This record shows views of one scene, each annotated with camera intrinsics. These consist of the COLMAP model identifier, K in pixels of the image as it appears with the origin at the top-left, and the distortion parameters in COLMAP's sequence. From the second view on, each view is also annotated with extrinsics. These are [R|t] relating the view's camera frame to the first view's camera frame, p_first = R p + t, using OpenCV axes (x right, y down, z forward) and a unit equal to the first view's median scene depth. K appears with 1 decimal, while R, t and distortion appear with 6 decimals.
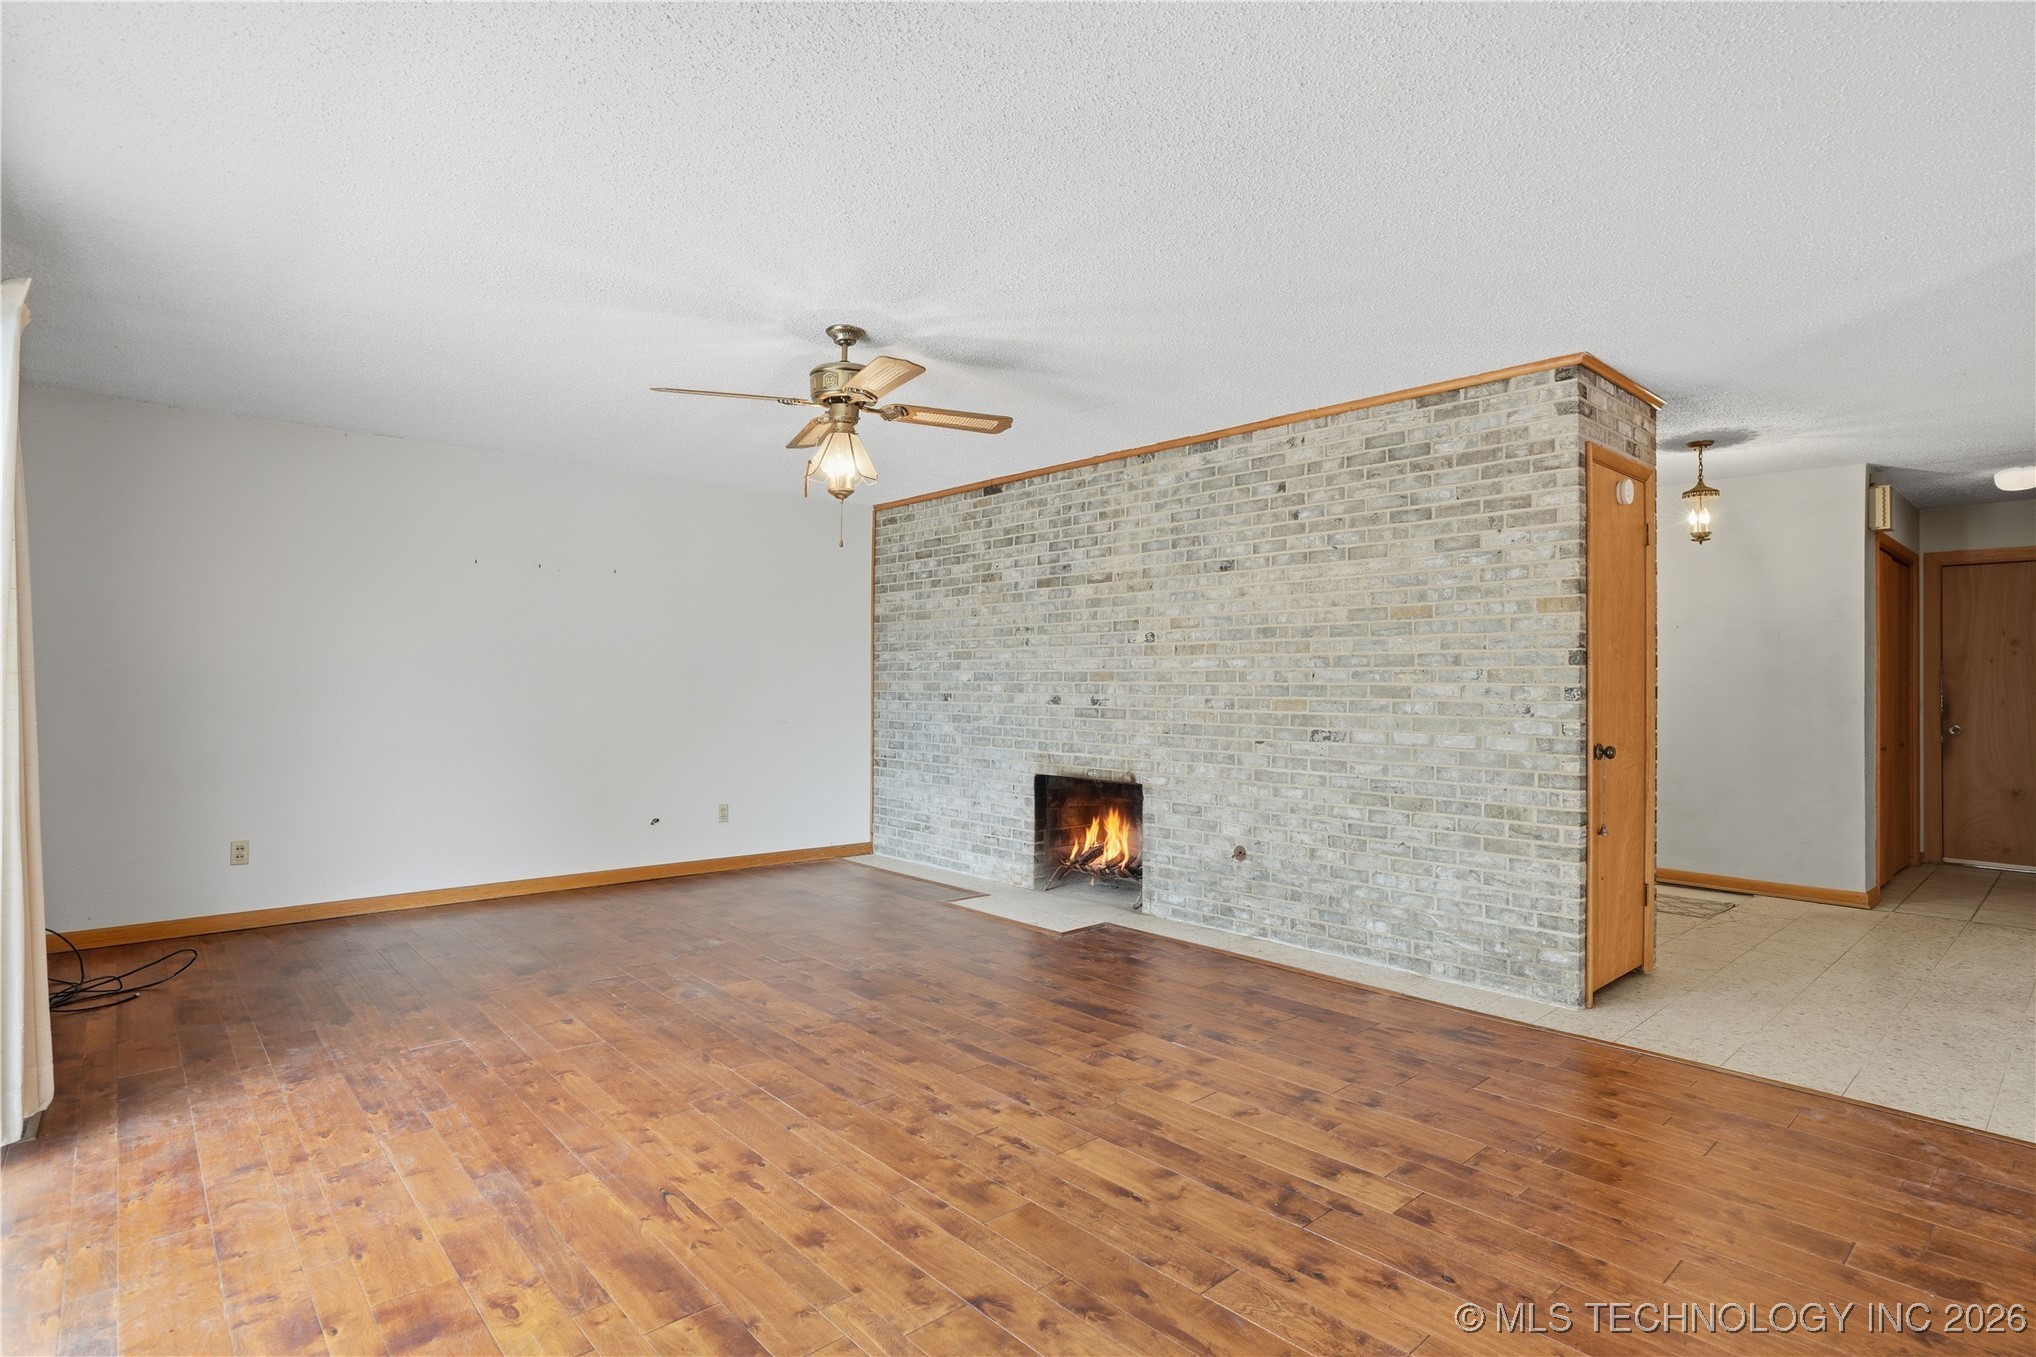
lens RADIAL K [[1037.5, 0, 1032.6], [0, 1037.5, 686.6], [0, 0, 1]] dist [-0.003579, 0.002051]
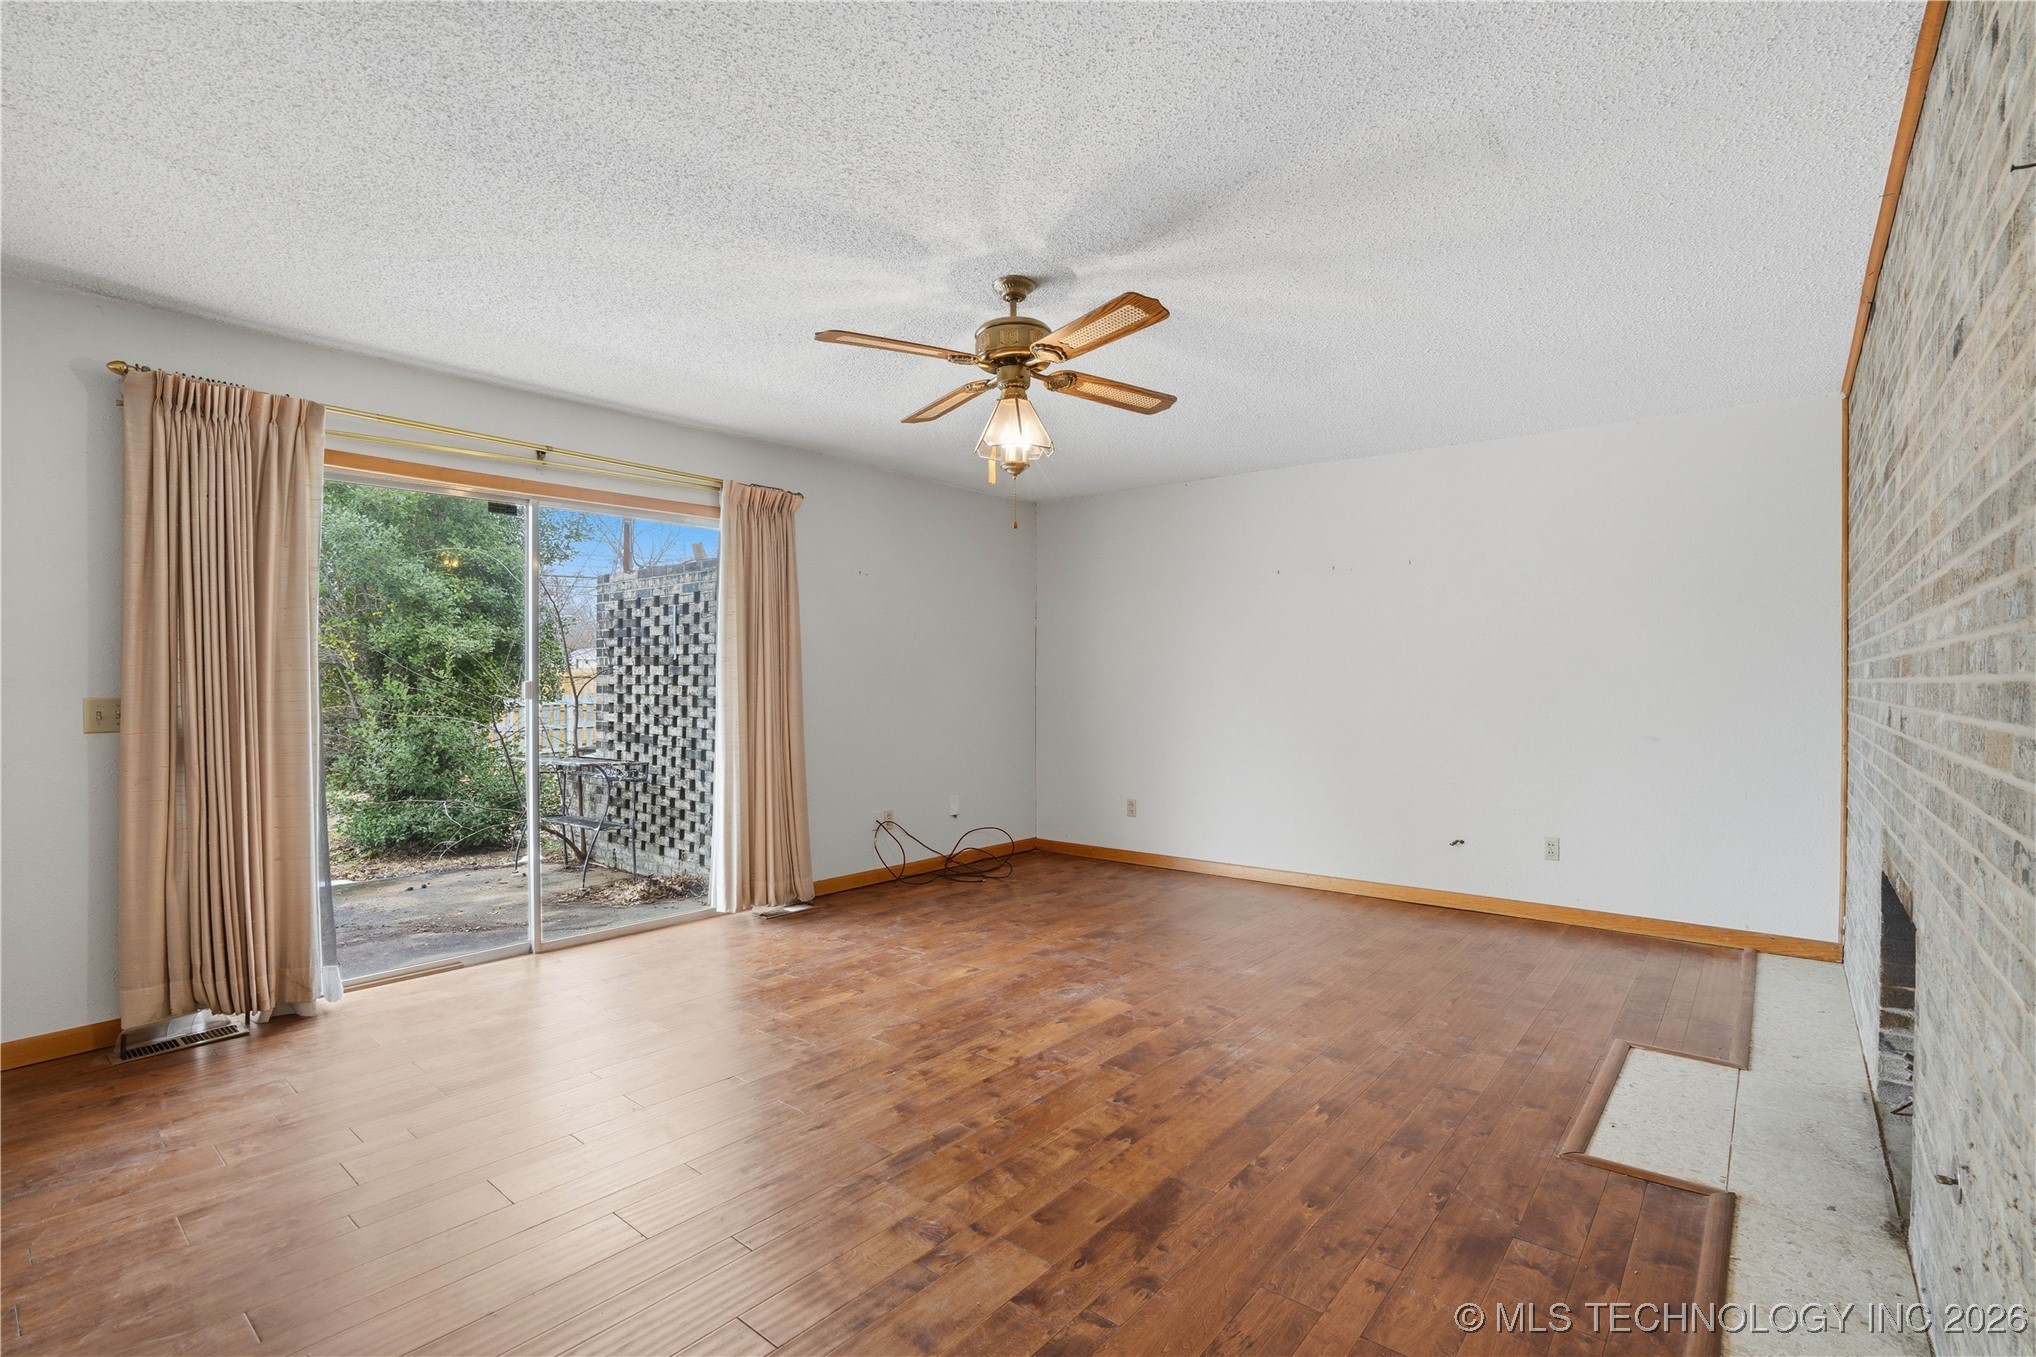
lens RADIAL K [[965.9, 0, 1030.1], [0, 965.9, 677.9], [0, 0, 1]] dist [-0.031240, 0.015514]
pose [[0.131015, -0.012276, -0.991304, 0.655426], [-0.001483, 0.999920, -0.012579, 0.005702], [0.991379, 0.003118, 0.130987, 0.930807]]
